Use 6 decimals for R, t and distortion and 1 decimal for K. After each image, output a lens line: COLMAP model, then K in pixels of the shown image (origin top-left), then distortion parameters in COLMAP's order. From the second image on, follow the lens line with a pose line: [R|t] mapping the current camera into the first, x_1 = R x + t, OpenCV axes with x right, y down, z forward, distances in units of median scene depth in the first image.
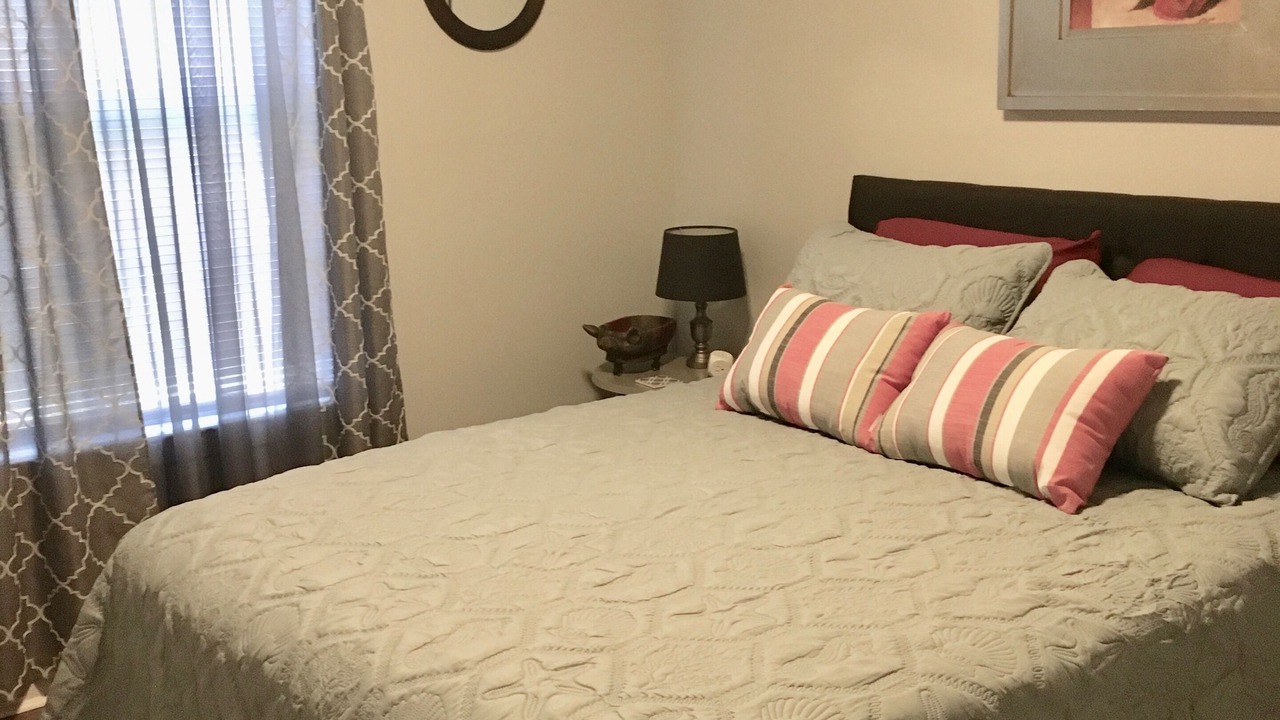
lens RADIAL K [[1456.9, 0, 641.3], [0, 1456.9, 378.5], [0, 0, 1]] dist [0.035471, 0.016539]
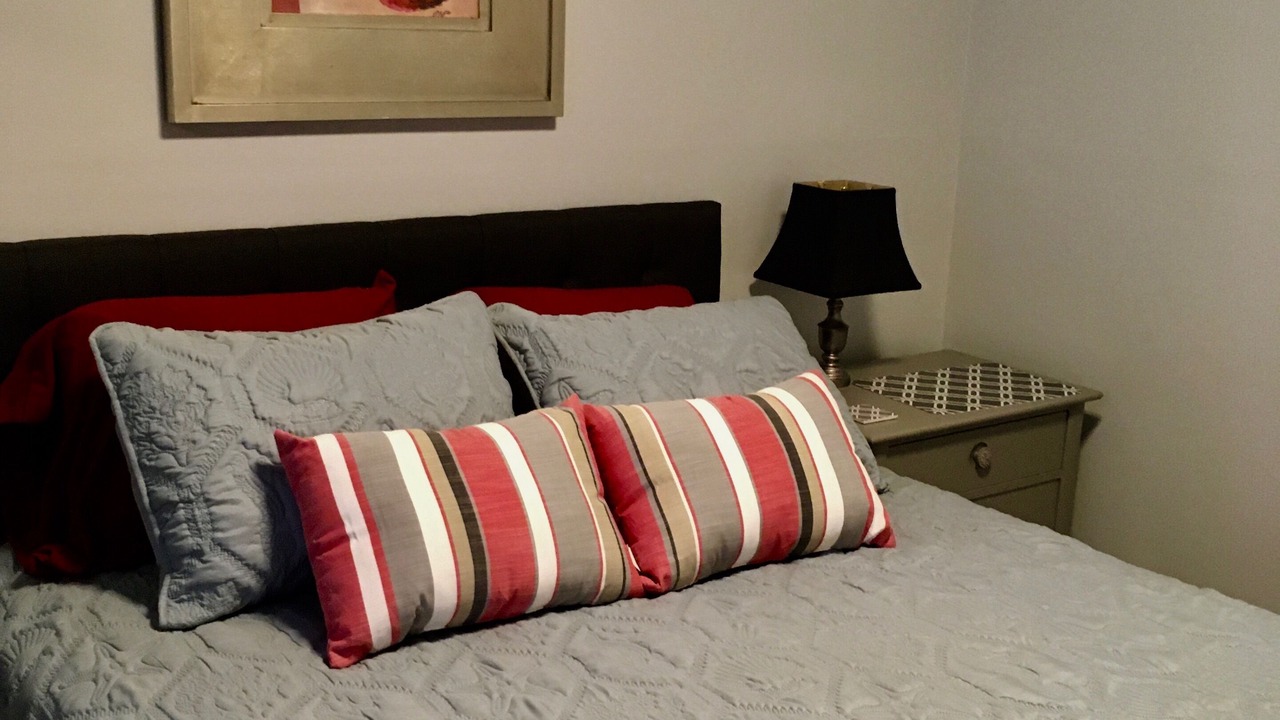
lens RADIAL K [[1456.9, 0, 641.3], [0, 1456.9, 378.5], [0, 0, 1]] dist [0.035471, 0.016539]
pose [[0.048814, -0.221152, 0.974017, -0.611027], [0.179155, 0.961303, 0.209286, -0.238841], [-0.982609, 0.164284, 0.086545, 1.028848]]
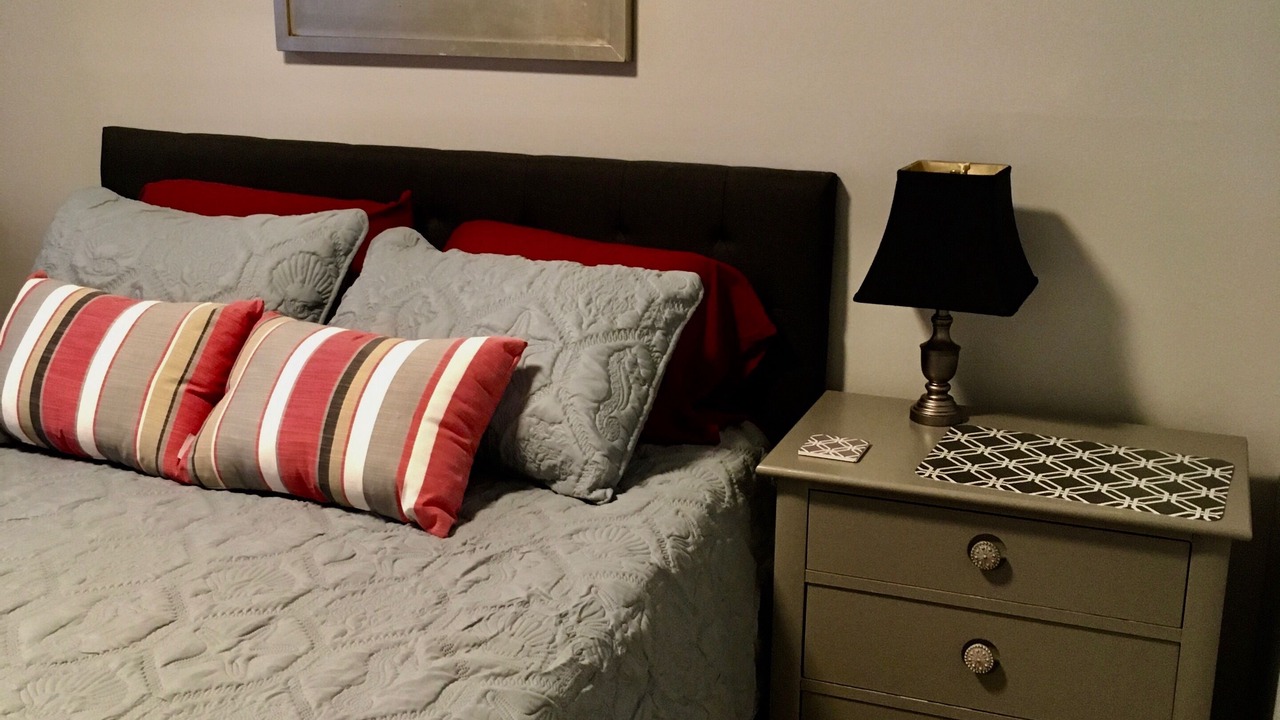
lens RADIAL K [[1456.9, 0, 641.3], [0, 1456.9, 378.5], [0, 0, 1]] dist [0.035471, 0.016539]
pose [[0.868308, -0.098772, 0.486091, -0.009546], [0.076381, 0.994910, 0.065723, -0.044933], [-0.490109, -0.019939, 0.871433, 0.197896]]
